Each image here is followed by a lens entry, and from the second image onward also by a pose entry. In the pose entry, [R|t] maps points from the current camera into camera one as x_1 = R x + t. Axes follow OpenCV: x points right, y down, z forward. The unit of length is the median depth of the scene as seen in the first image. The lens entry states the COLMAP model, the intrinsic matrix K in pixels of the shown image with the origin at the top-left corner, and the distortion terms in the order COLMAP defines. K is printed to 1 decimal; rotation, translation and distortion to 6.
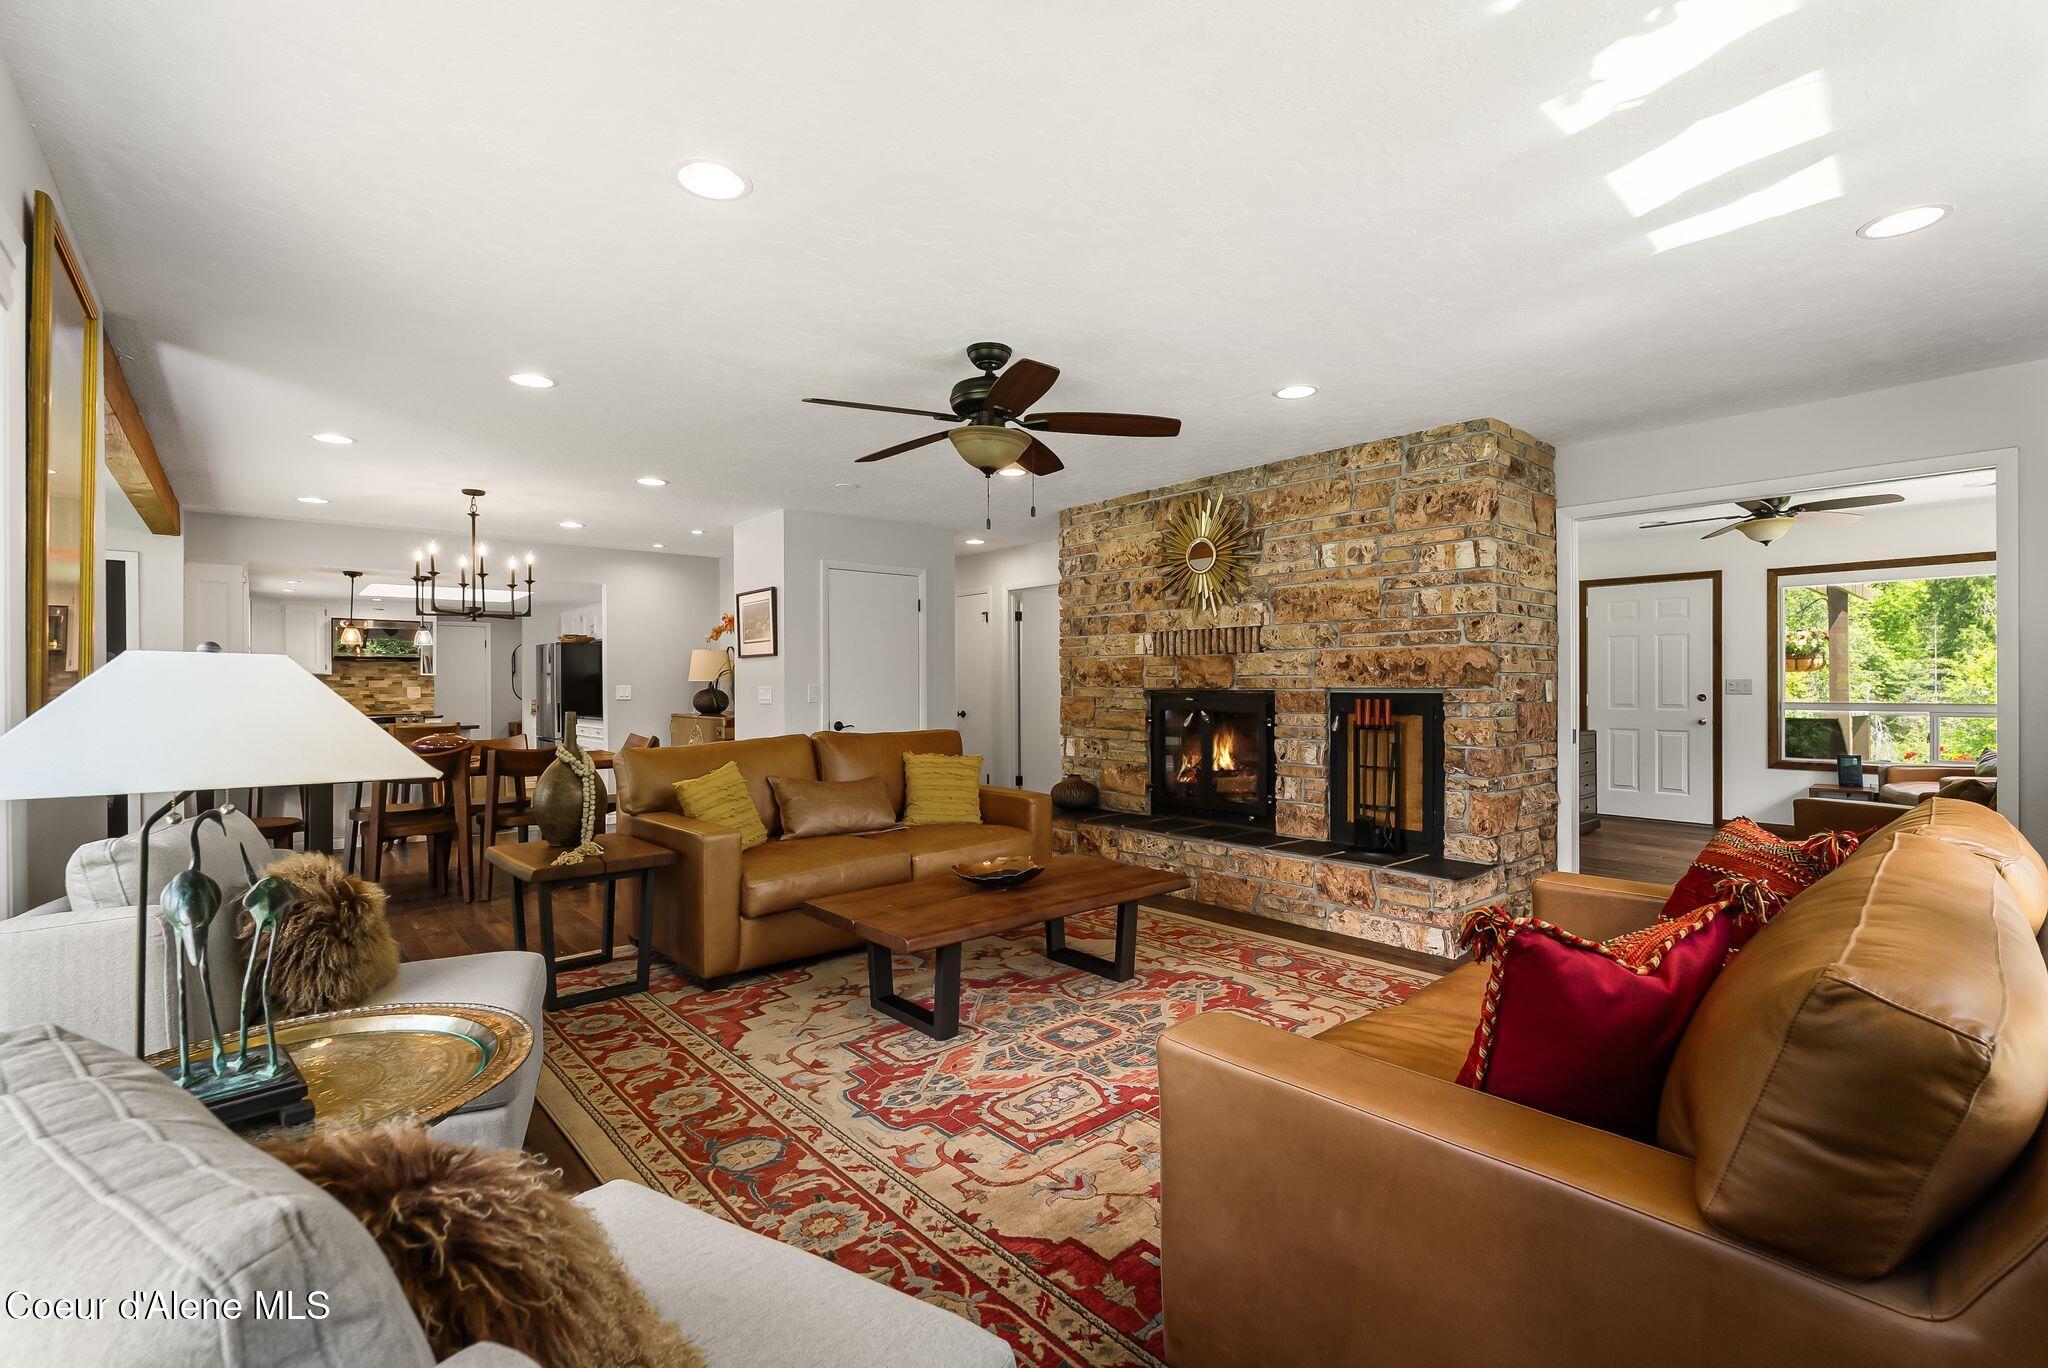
lens RADIAL K [[890.2, 0, 1024.5], [0, 890.2, 688.7], [0, 0, 1]] dist [0.010758, 0.000072]
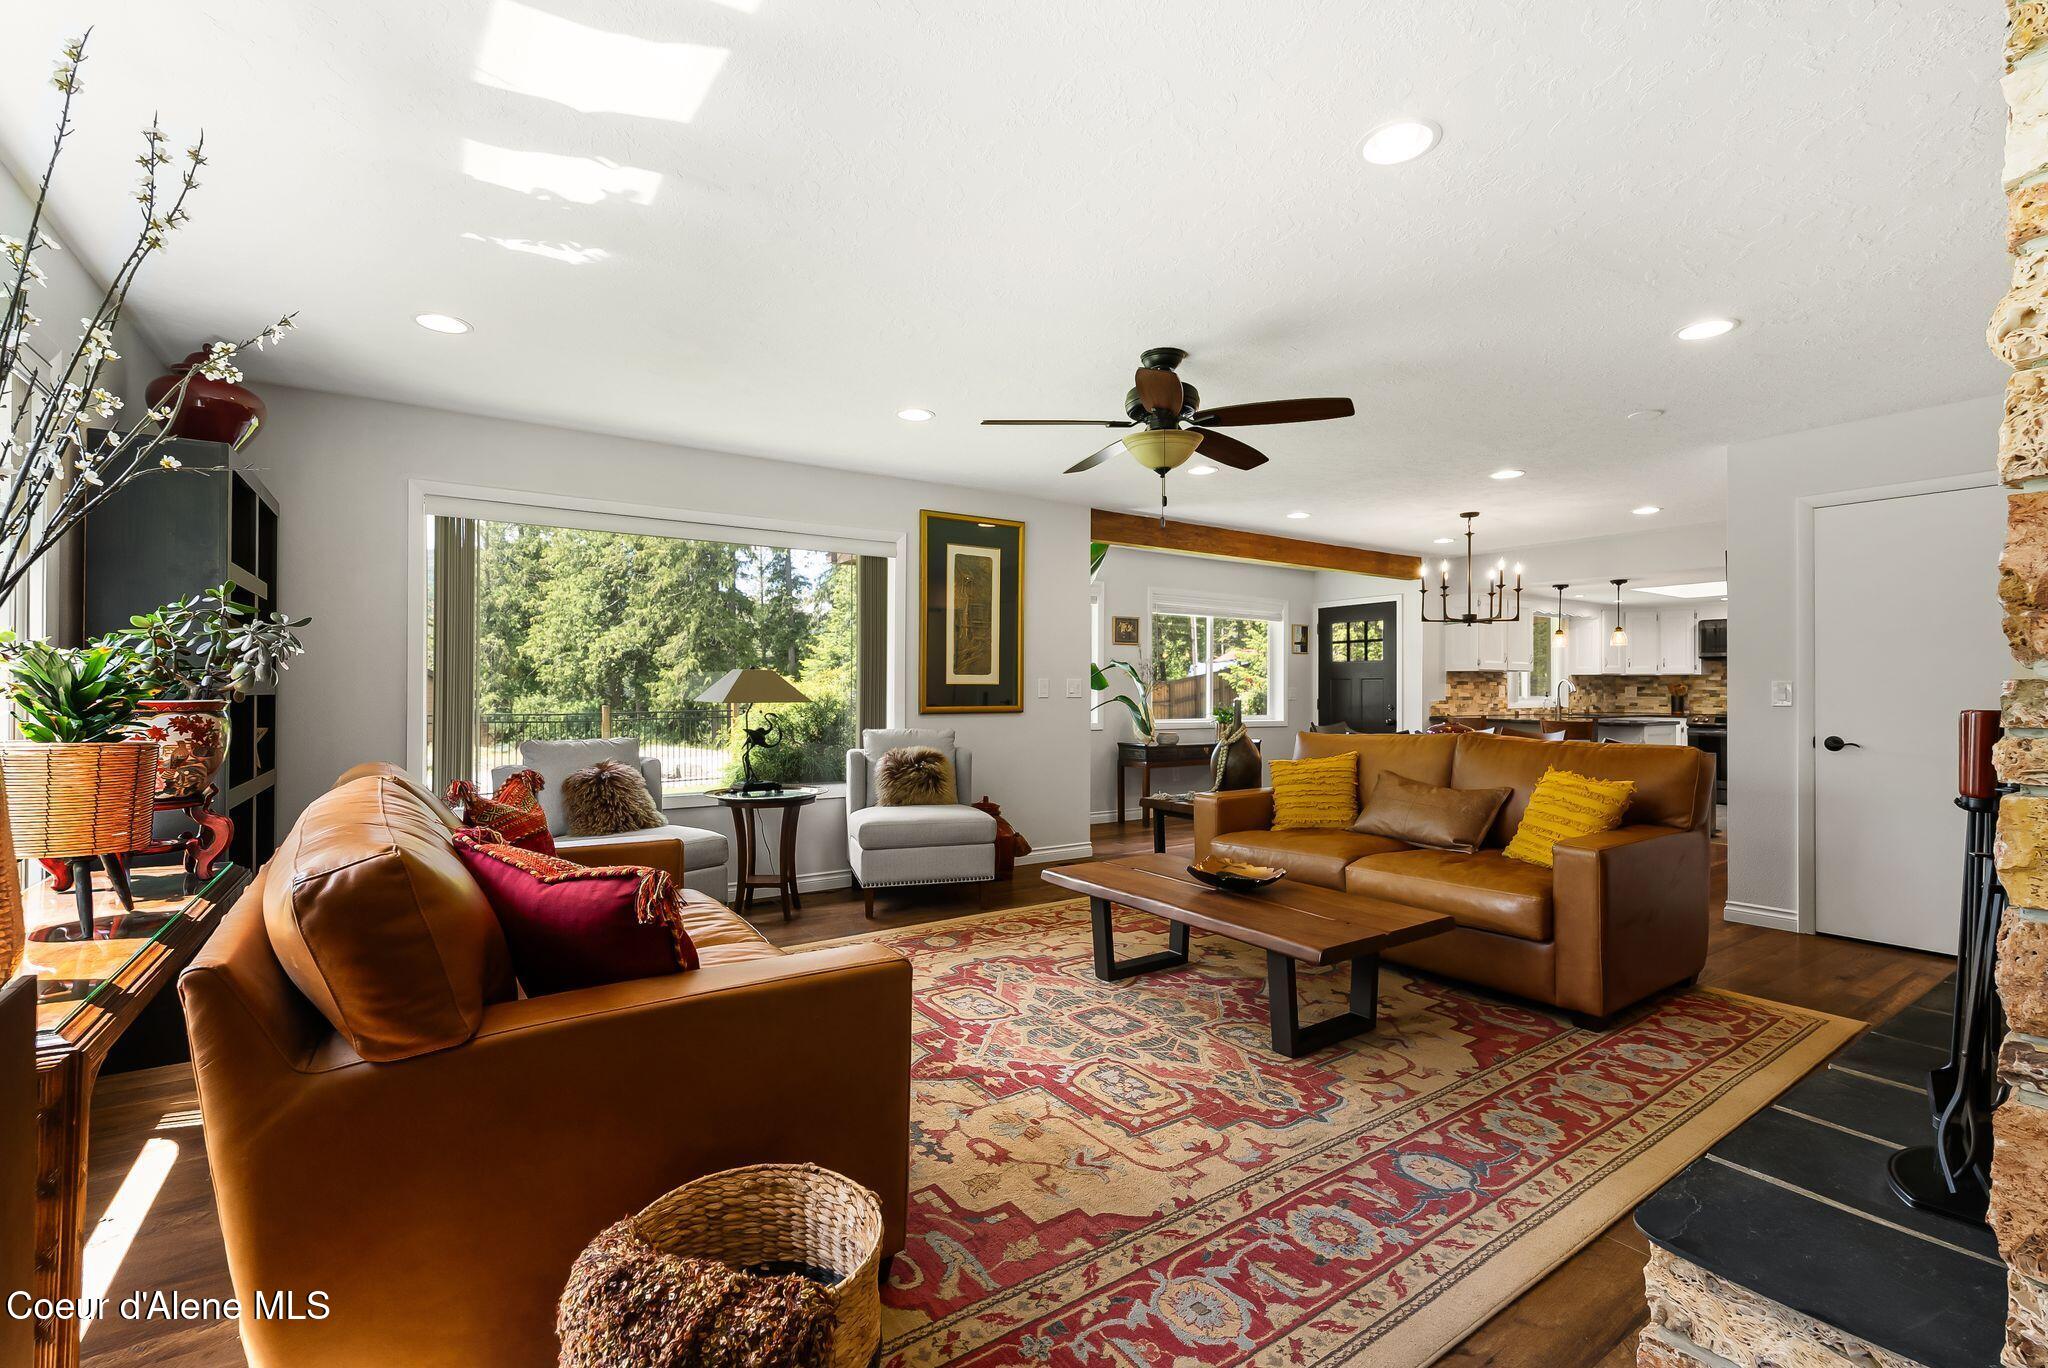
lens RADIAL K [[890.2, 0, 1026.4], [0, 890.2, 686.6], [0, 0, 1]] dist [0.010758, 0.000072]
pose [[-0.114266, -0.004167, -0.993441, 0.998270], [-0.003019, 0.999988, -0.003848, 0.013474], [0.993446, 0.002559, -0.114277, 0.951849]]
